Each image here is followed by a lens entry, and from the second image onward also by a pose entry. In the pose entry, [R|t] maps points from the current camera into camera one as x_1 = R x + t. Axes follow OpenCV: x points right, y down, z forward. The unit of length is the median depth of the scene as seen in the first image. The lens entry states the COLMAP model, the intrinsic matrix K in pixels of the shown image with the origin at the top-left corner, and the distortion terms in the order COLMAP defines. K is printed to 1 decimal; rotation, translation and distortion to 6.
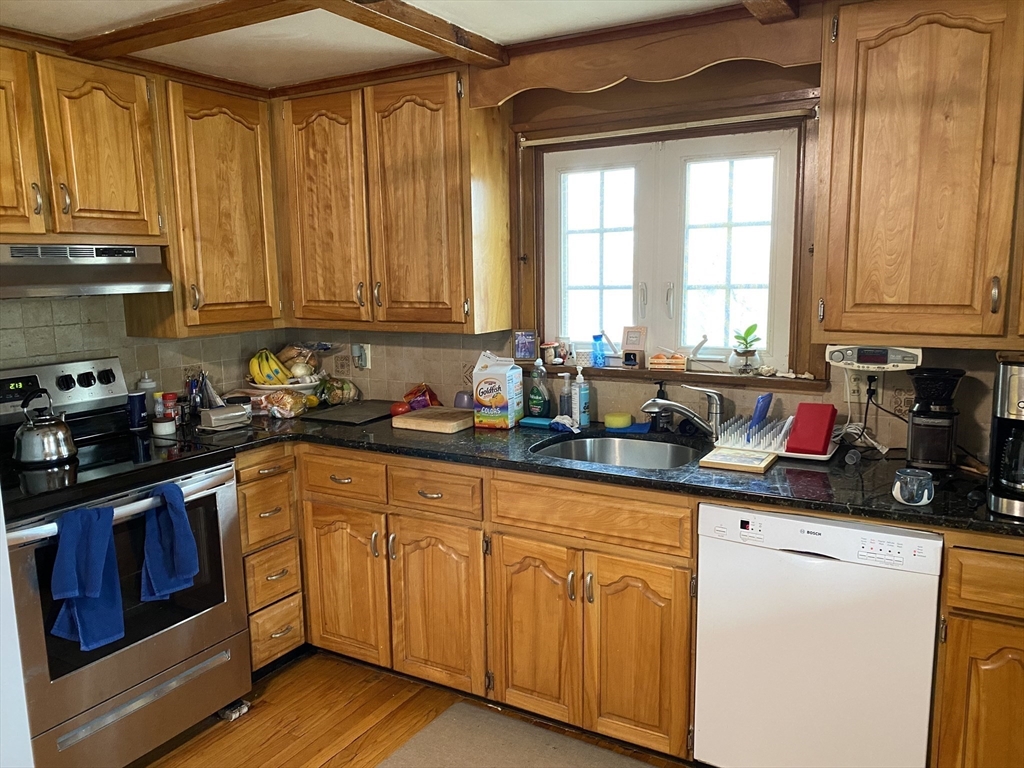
lens RADIAL K [[797.5, 0, 512.0], [0, 797.5, 384.0], [0, 0, 1]] dist [0.075681, -0.070887]
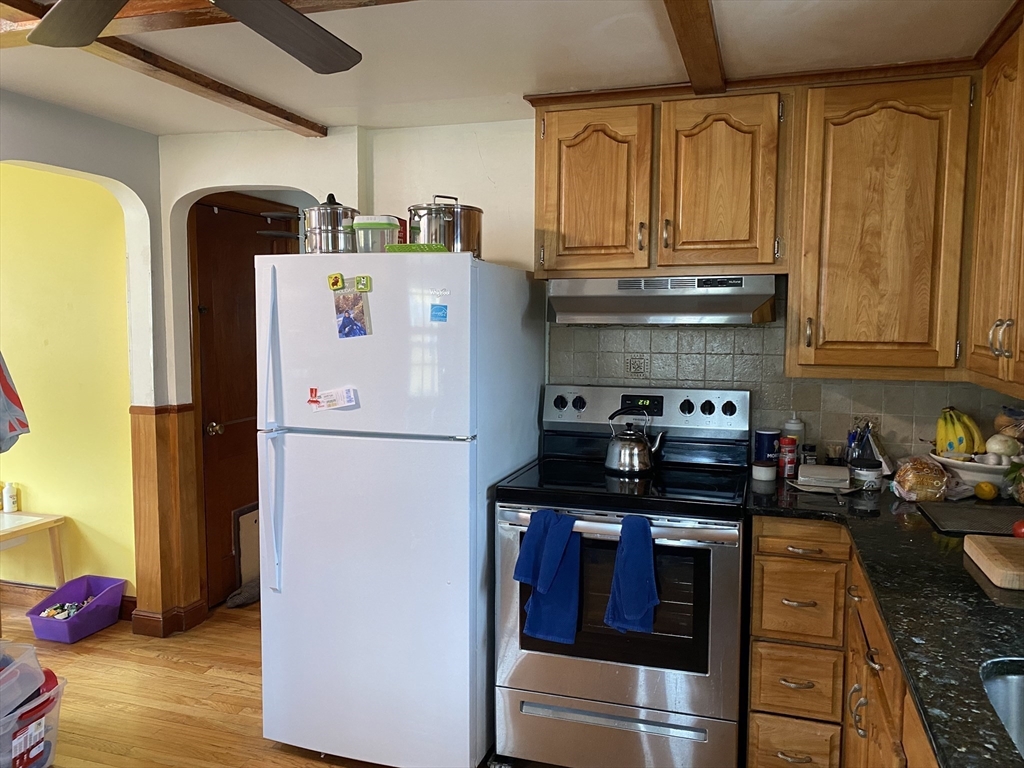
lens RADIAL K [[778.9, 0, 512.0], [0, 778.9, 384.0], [0, 0, 1]] dist [0.079770, -0.109089]
pose [[0.221206, 0.104693, -0.969591, 0.382542], [-0.151188, 0.985882, 0.071959, -0.069647], [0.963437, 0.130673, 0.233911, 0.534386]]
